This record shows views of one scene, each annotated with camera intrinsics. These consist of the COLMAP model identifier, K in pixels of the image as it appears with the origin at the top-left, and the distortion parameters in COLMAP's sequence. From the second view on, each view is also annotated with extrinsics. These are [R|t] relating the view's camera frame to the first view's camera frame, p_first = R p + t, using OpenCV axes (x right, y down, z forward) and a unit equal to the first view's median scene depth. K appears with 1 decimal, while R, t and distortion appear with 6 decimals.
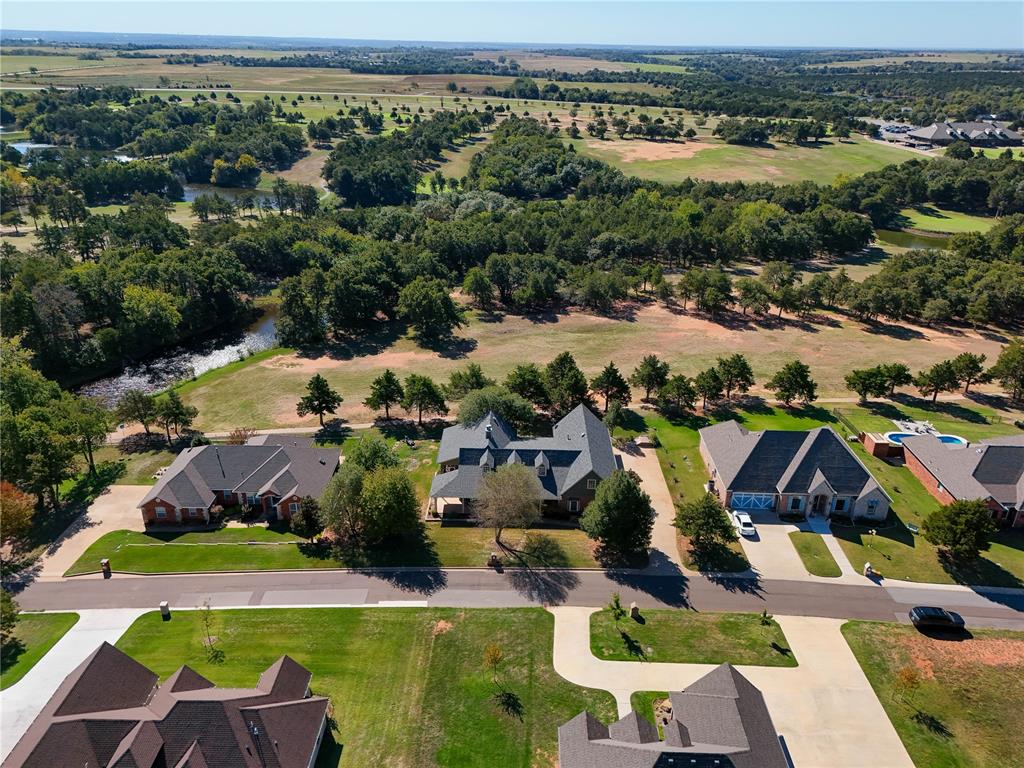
lens RADIAL K [[748.3, 0, 514.7], [0, 748.3, 382.9], [0, 0, 1]] dist [0.055835, -0.042940]
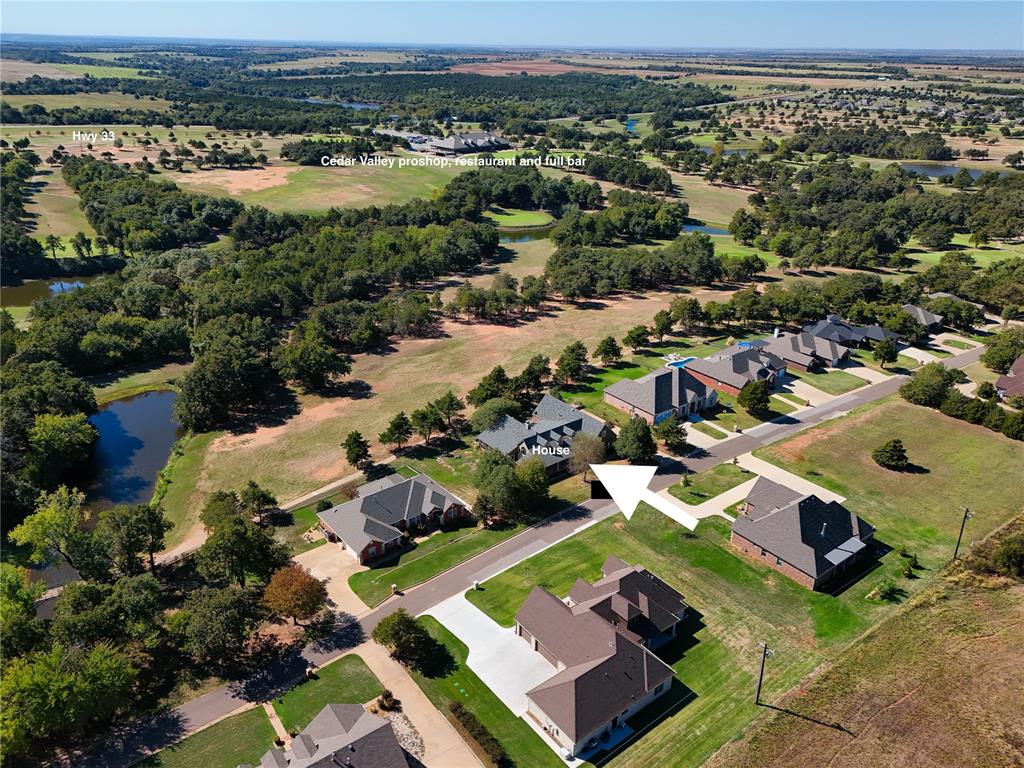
lens RADIAL K [[748.3, 0, 514.7], [0, 748.3, 382.9], [0, 0, 1]] dist [0.055835, -0.042940]
pose [[0.778680, -0.258912, 0.571508, -0.546758], [0.254072, 0.962980, 0.090089, -0.097644], [-0.573676, 0.075054, 0.815636, -0.140656]]
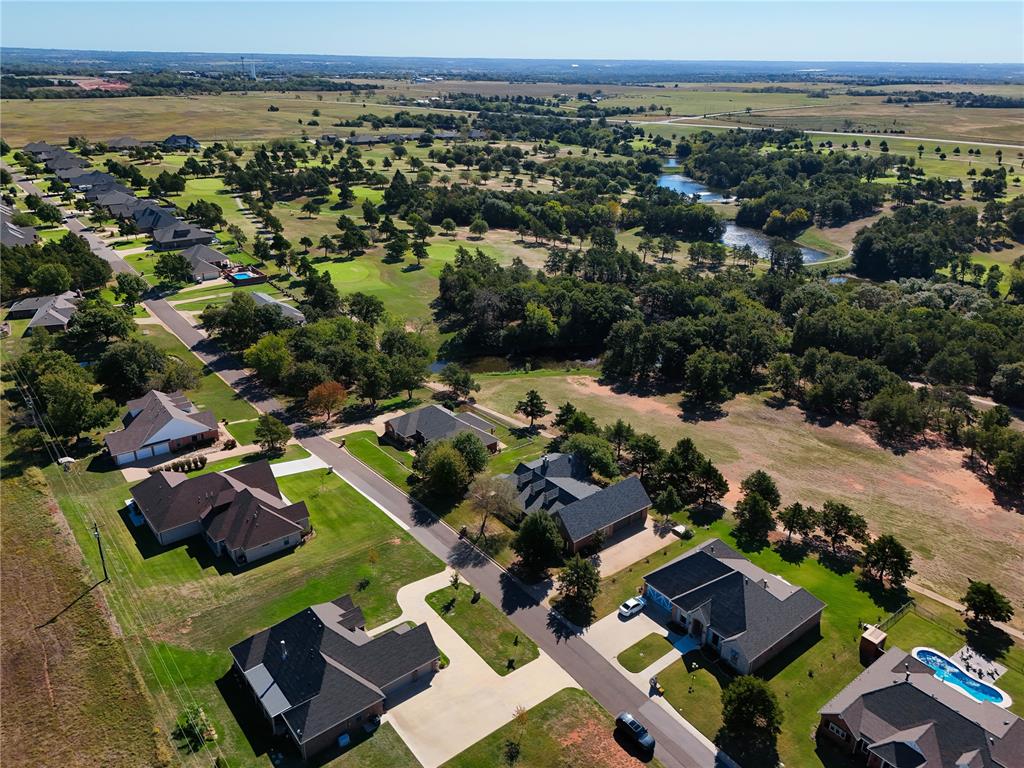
lens RADIAL K [[748.3, 0, 514.7], [0, 748.3, 382.9], [0, 0, 1]] dist [0.055835, -0.042940]
pose [[0.636203, 0.297983, -0.711655, 0.515834], [-0.320158, 0.941201, 0.107884, -0.118558], [0.701958, 0.159205, 0.694196, -0.003197]]
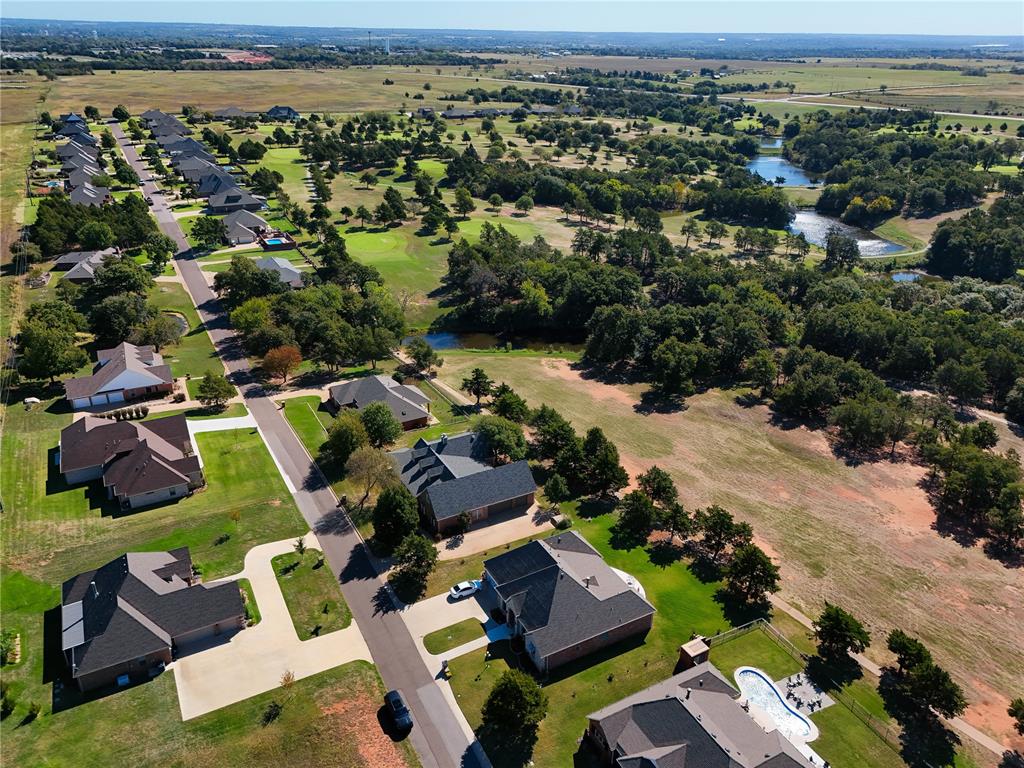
lens RADIAL K [[748.3, 0, 514.7], [0, 748.3, 382.9], [0, 0, 1]] dist [0.055835, -0.042940]
pose [[0.493258, 0.360288, -0.791763, 0.643594], [-0.364455, 0.912052, 0.187974, -0.197919], [0.789854, 0.195842, 0.581186, 0.177958]]
